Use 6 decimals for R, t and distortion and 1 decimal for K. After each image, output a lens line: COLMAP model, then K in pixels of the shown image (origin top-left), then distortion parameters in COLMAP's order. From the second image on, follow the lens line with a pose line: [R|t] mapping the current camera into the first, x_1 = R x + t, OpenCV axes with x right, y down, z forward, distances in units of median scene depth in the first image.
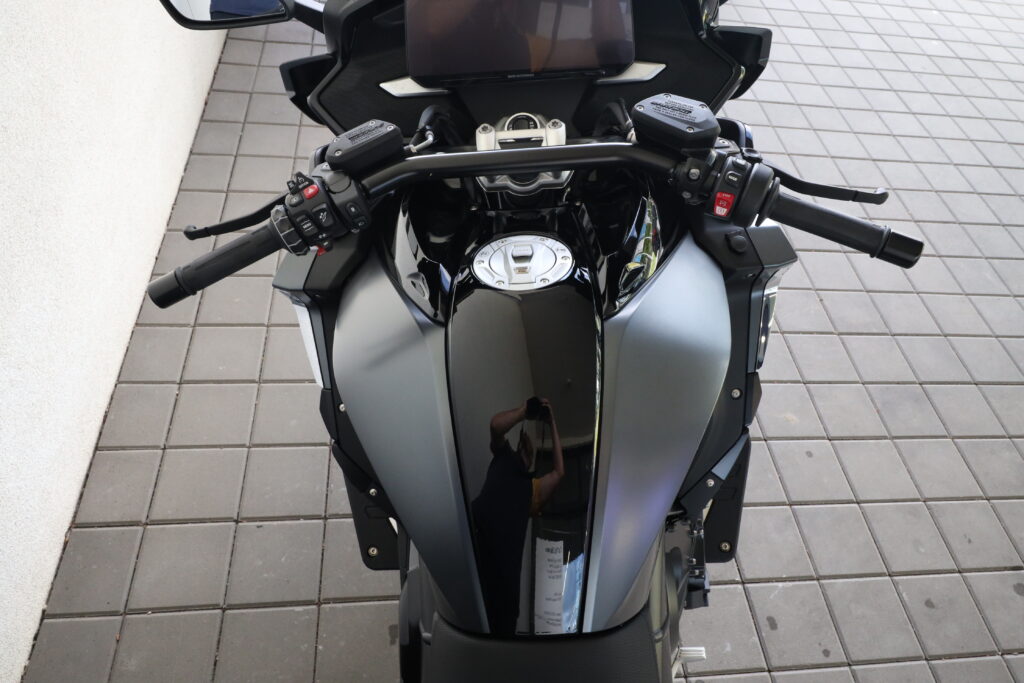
lens RADIAL K [[699.5, 0, 512.0], [0, 699.5, 341.5], [0, 0, 1]] dist [0.003333, 0.000392]
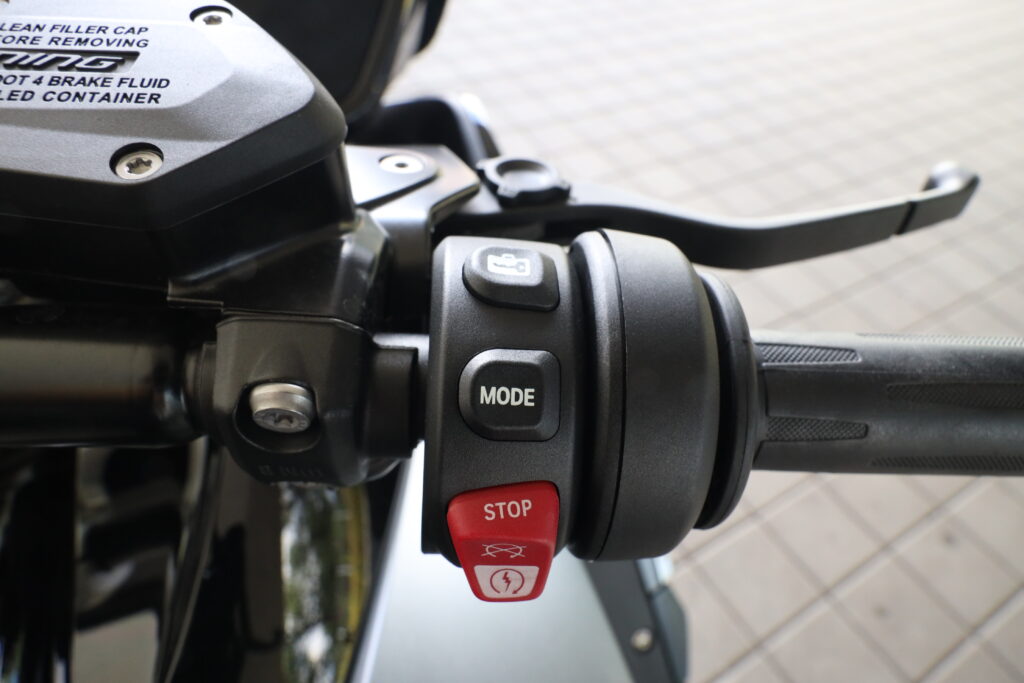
lens RADIAL K [[699.5, 0, 512.0], [0, 699.5, 341.5], [0, 0, 1]] dist [0.003333, 0.000392]
pose [[0.899634, -0.344026, 0.268895, 0.266218], [0.347905, 0.936888, 0.034686, -0.236566], [-0.263858, 0.062346, 0.962545, 0.811886]]
